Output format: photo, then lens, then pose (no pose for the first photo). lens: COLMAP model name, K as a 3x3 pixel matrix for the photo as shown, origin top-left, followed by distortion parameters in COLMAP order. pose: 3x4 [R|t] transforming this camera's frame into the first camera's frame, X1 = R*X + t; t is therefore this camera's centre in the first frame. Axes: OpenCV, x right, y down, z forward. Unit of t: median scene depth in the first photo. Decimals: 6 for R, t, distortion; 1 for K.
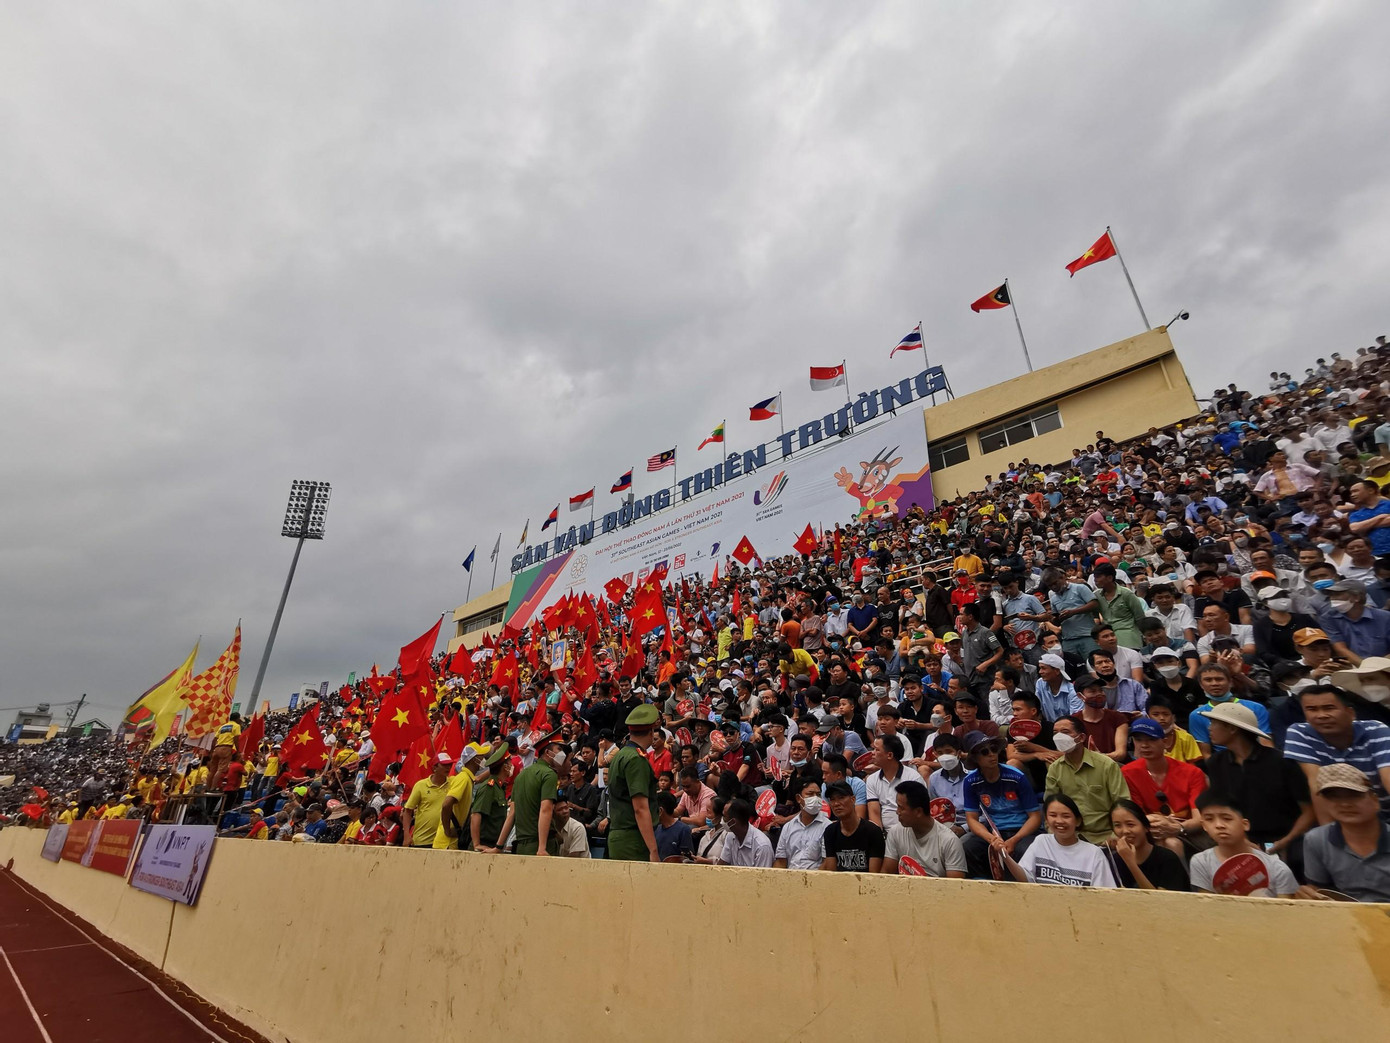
lens RADIAL K [[626.3, 0, 695.0], [0, 626.3, 521.5], [0, 0, 1]] dist [0.001462, 0.000348]
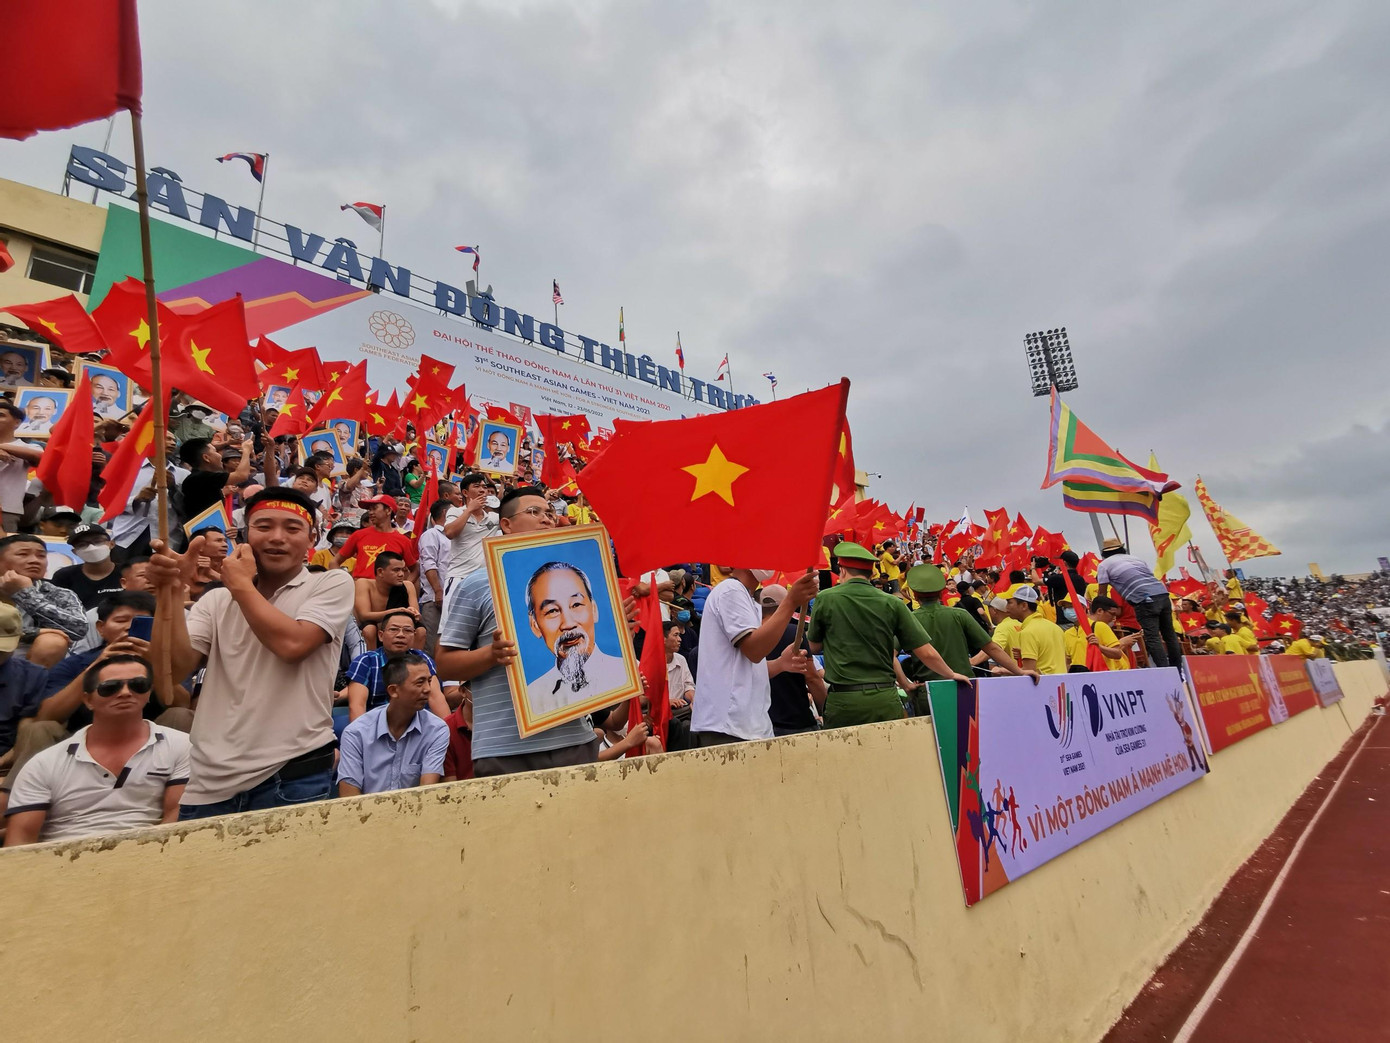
lens RADIAL K [[626.3, 0, 695.0], [0, 626.3, 521.5], [0, 0, 1]] dist [0.001462, 0.000348]
pose [[0.108575, 0.272706, 0.955951, -0.646390], [-0.361280, 0.906706, -0.217624, 0.252318], [-0.926114, -0.321738, 0.196969, 0.537835]]
